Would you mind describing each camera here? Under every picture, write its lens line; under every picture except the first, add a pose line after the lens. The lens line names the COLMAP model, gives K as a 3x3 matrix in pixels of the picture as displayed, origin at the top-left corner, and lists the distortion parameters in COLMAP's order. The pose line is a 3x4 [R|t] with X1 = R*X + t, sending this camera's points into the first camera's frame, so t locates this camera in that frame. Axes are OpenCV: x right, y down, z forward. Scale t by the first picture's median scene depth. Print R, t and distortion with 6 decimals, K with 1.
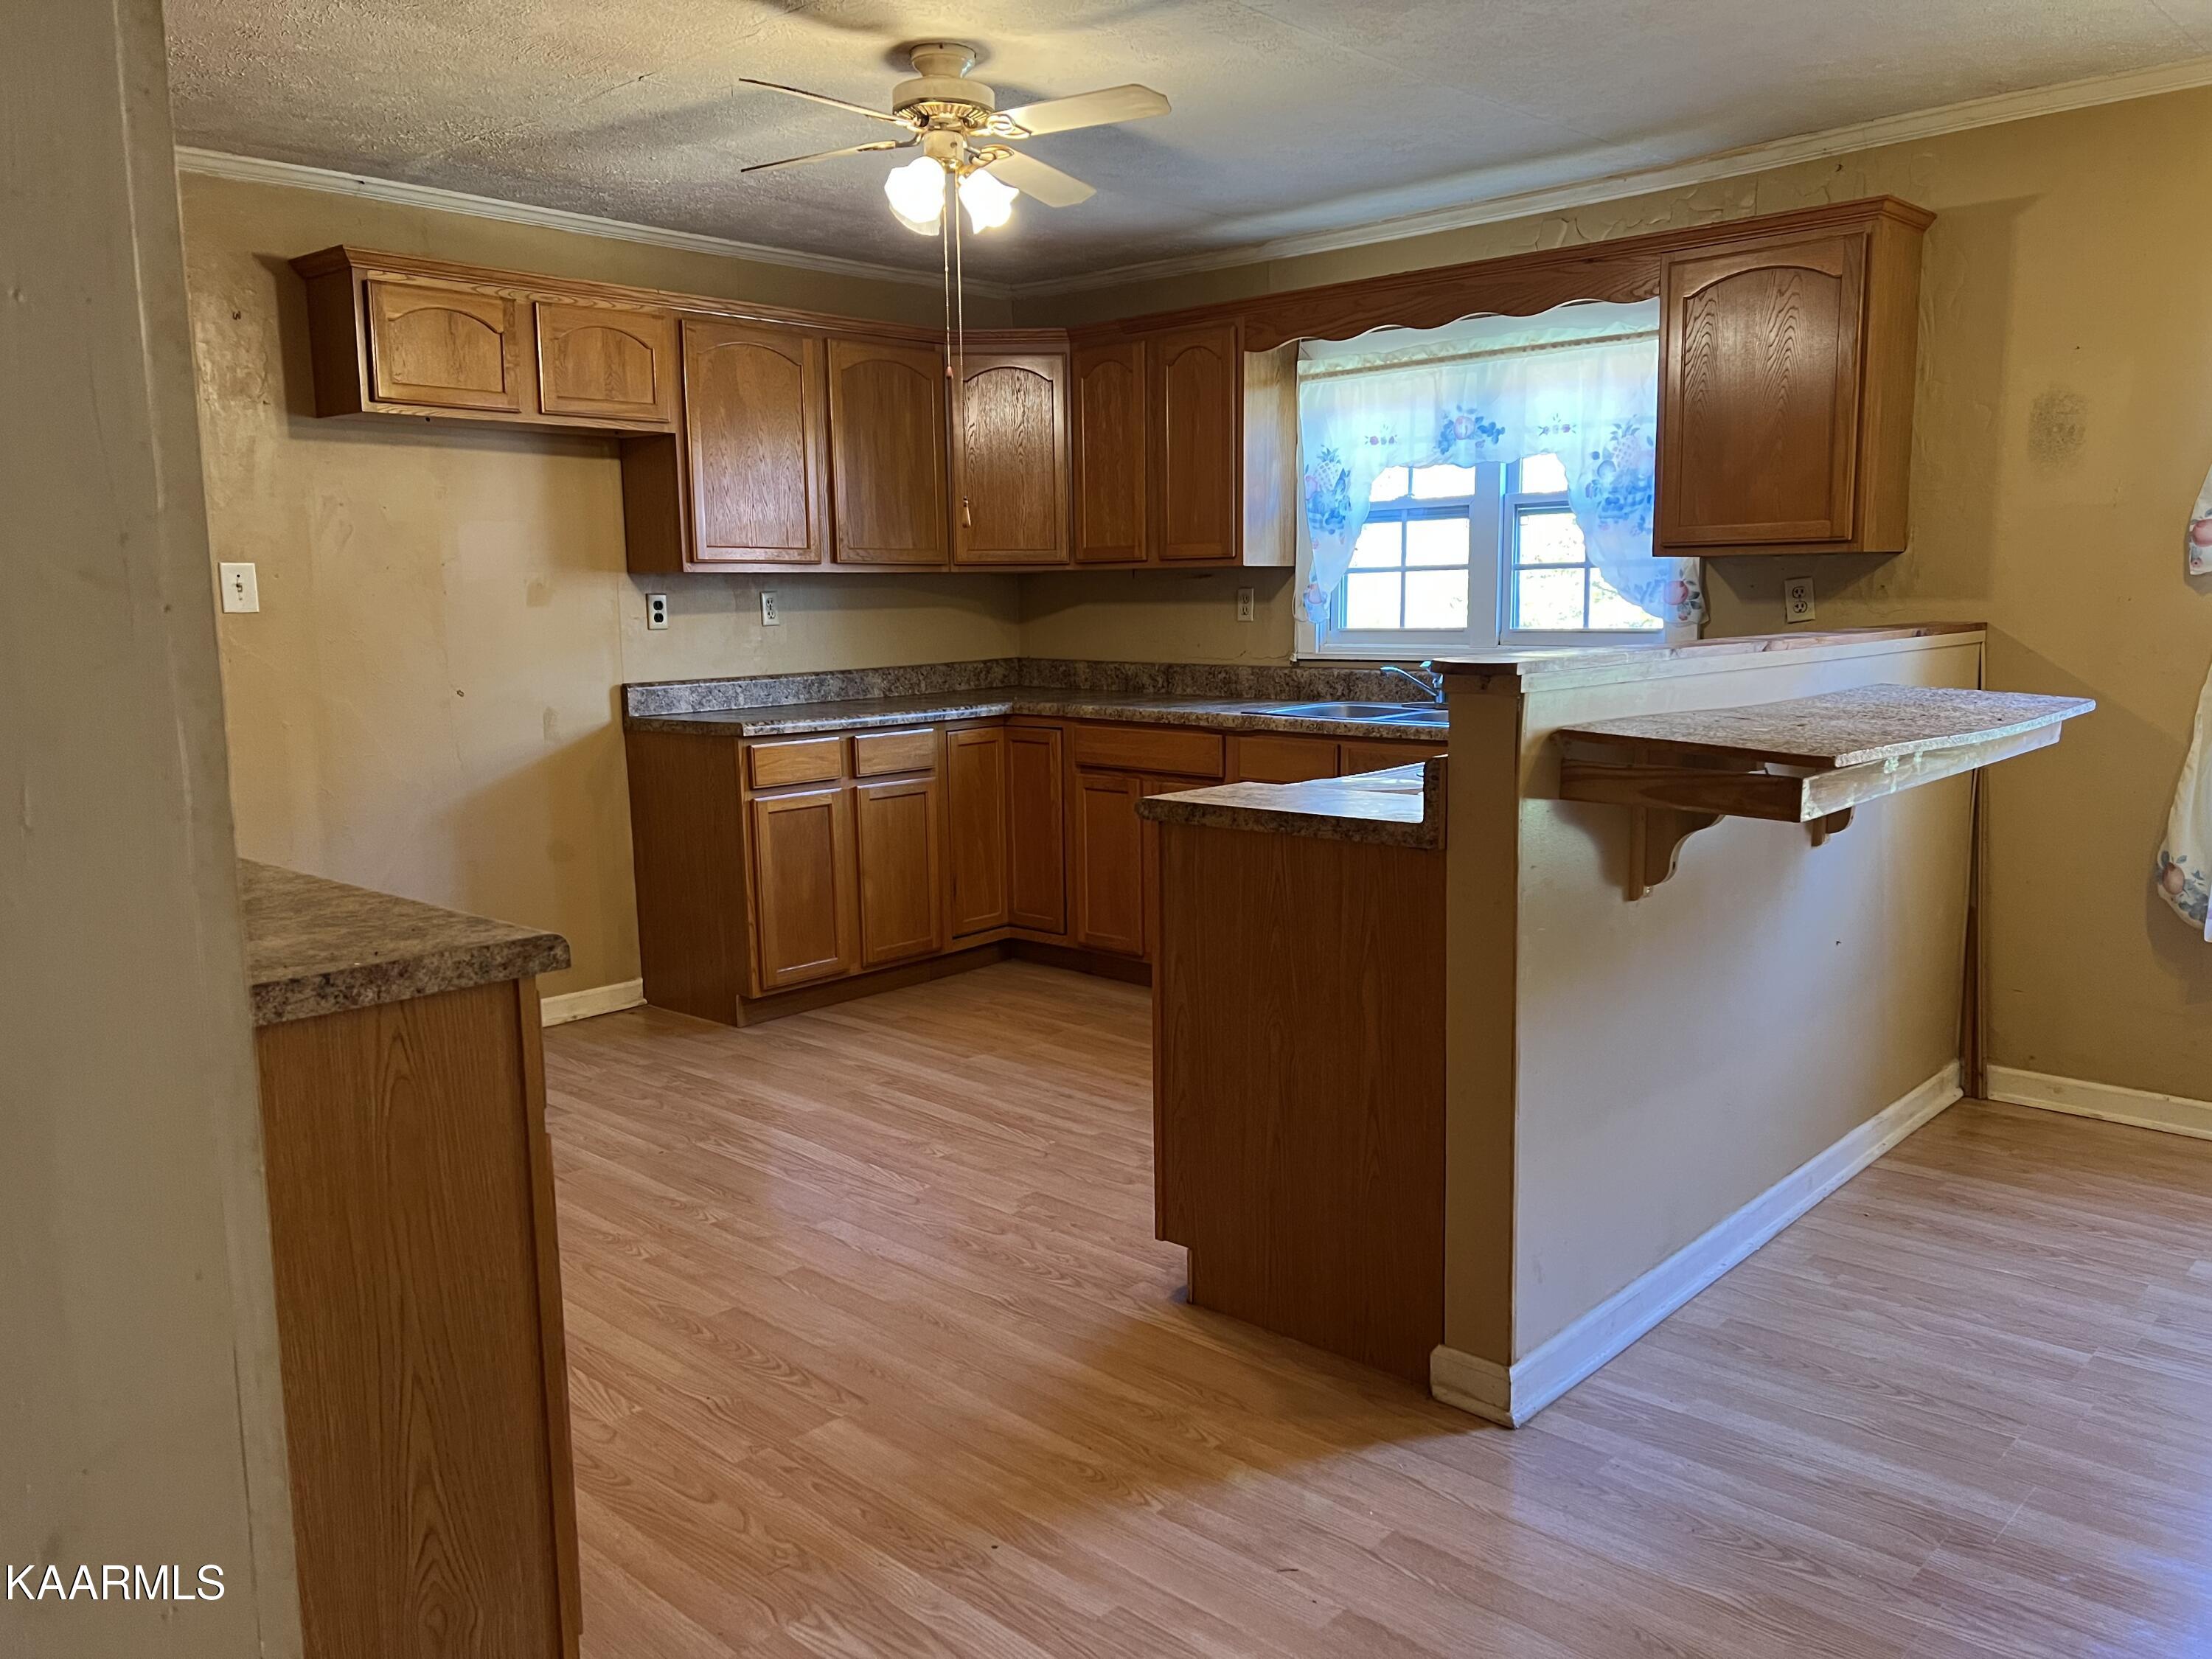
lens RADIAL K [[1665.5, 0, 1110.9], [0, 1665.5, 835.7], [0, 0, 1]] dist [0.057819, -0.002355]
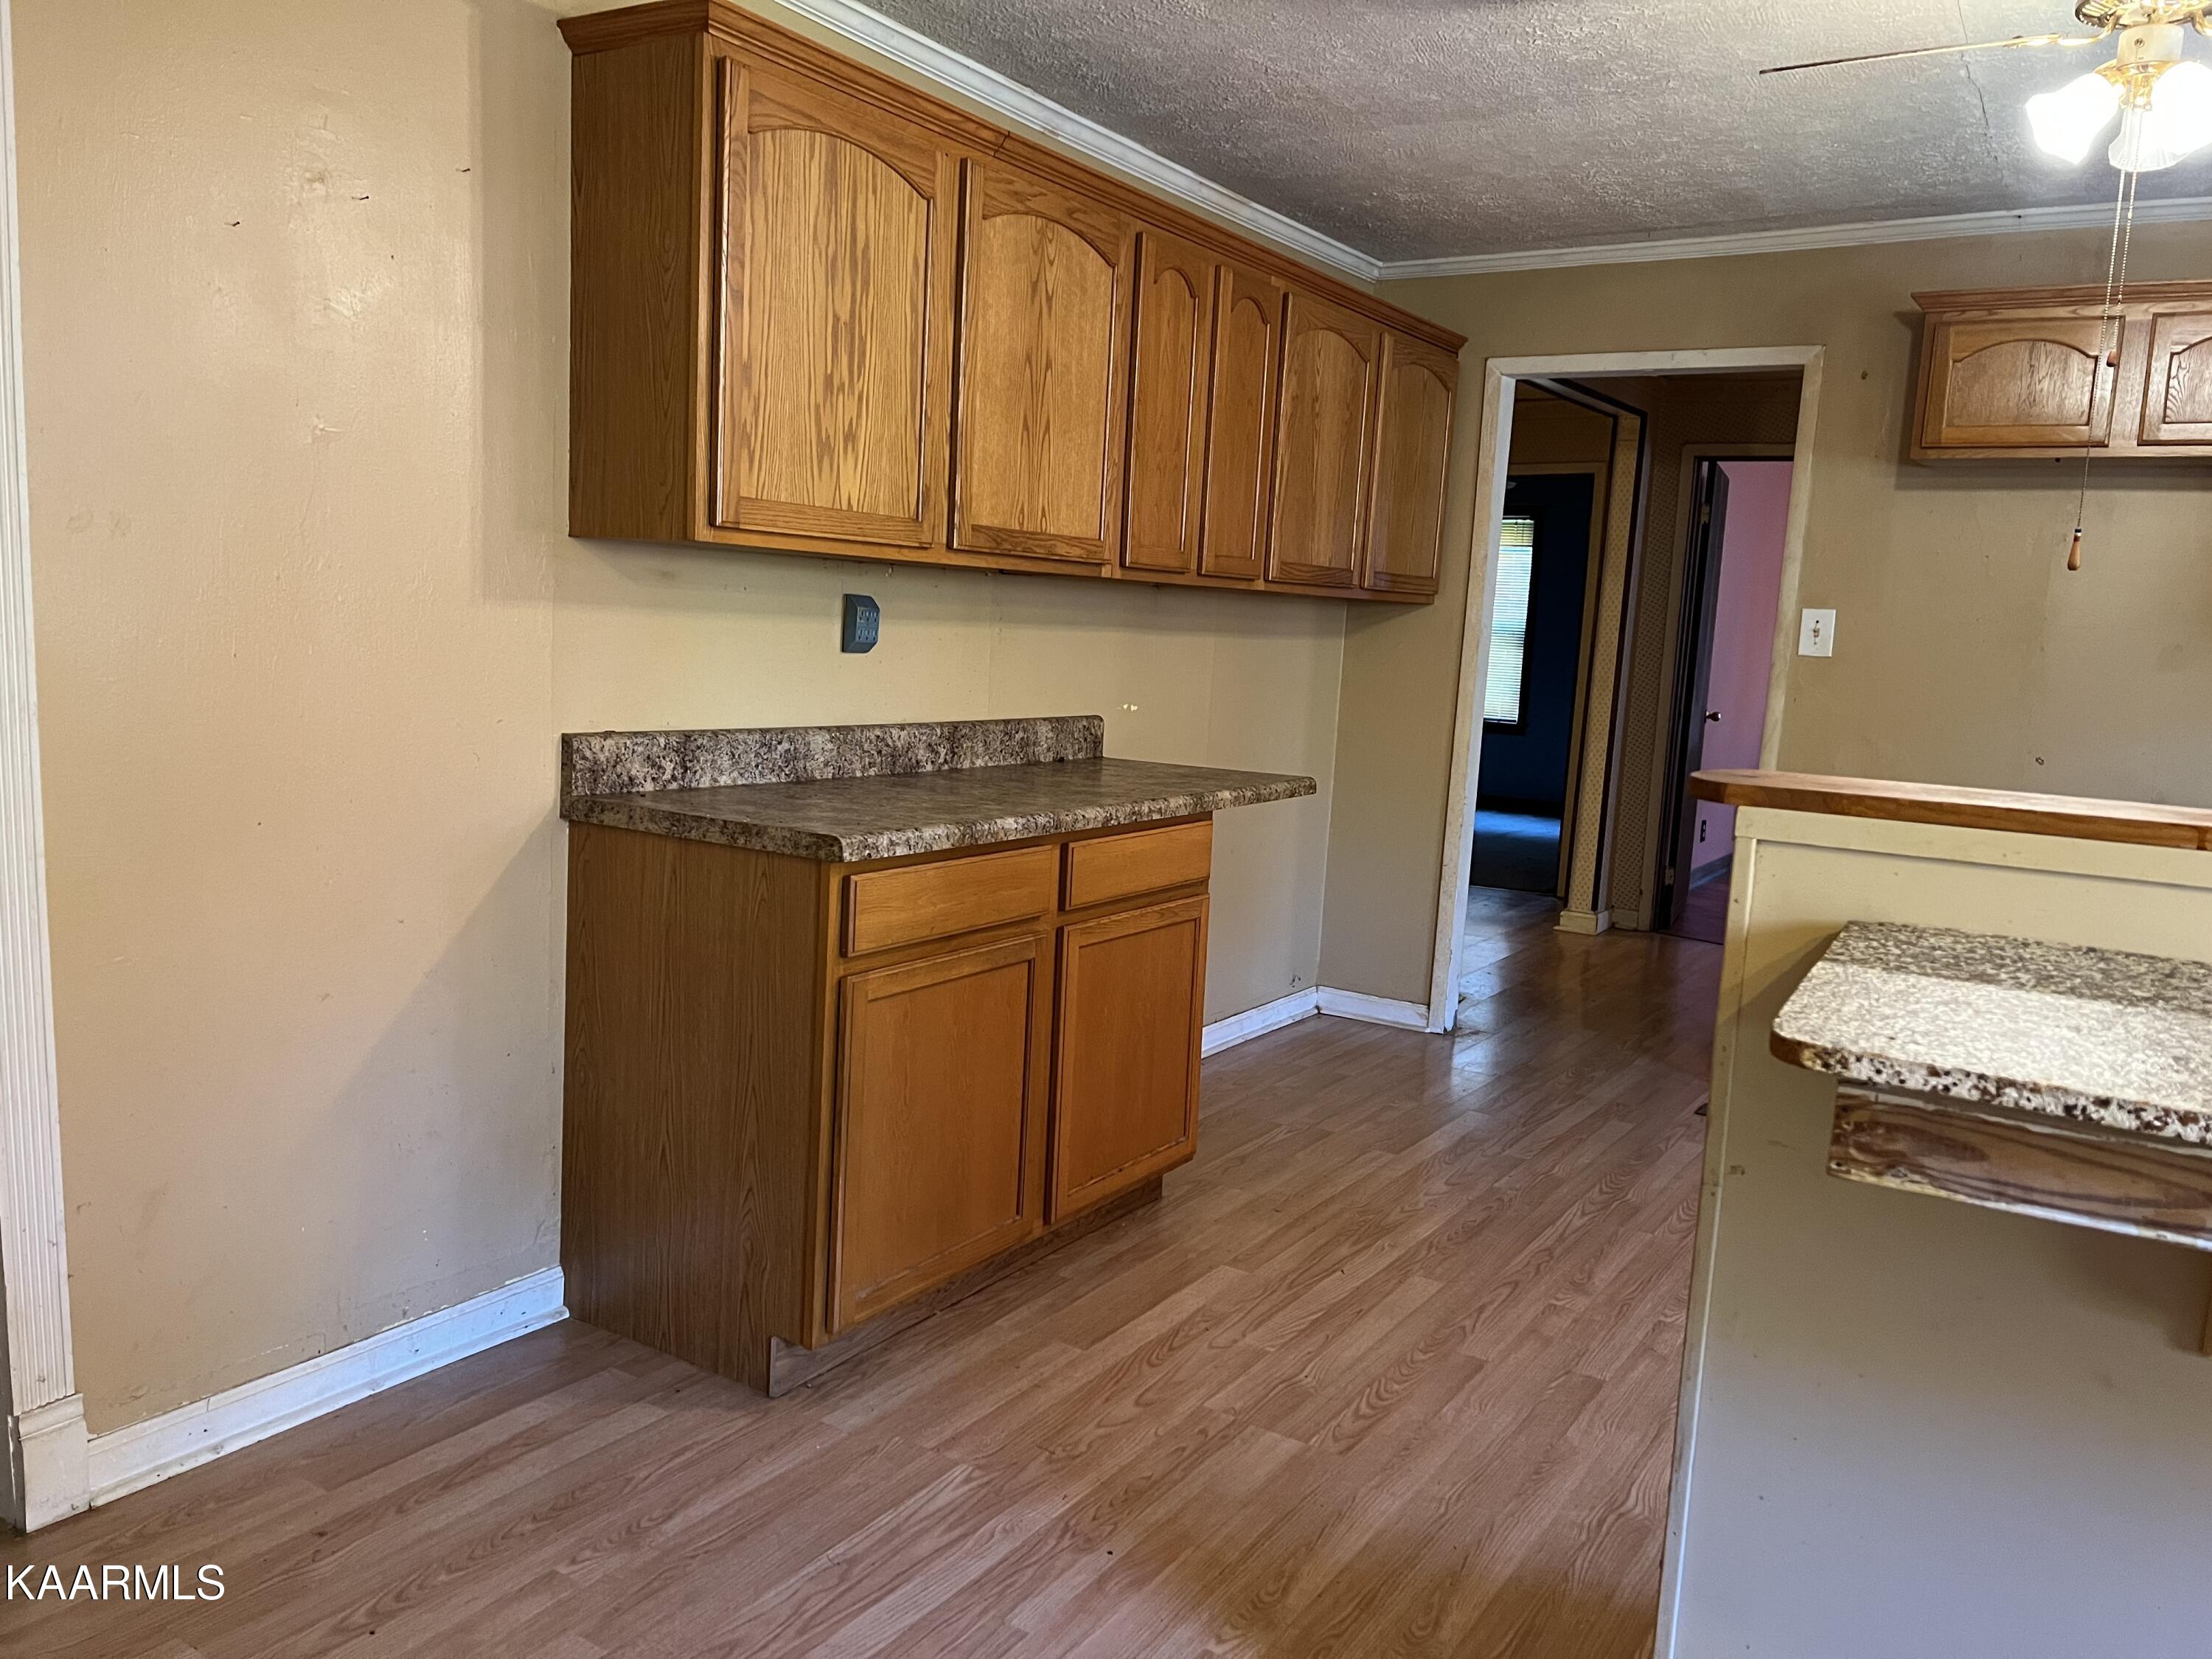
lens RADIAL K [[1665.5, 0, 1111.2], [0, 1665.5, 825.7], [0, 0, 1]] dist [0.057819, -0.002355]
pose [[0.183164, 0.147294, -0.971985, 0.783376], [-0.190071, 0.975362, 0.111988, -0.110561], [0.964533, 0.164234, 0.206647, 0.656630]]
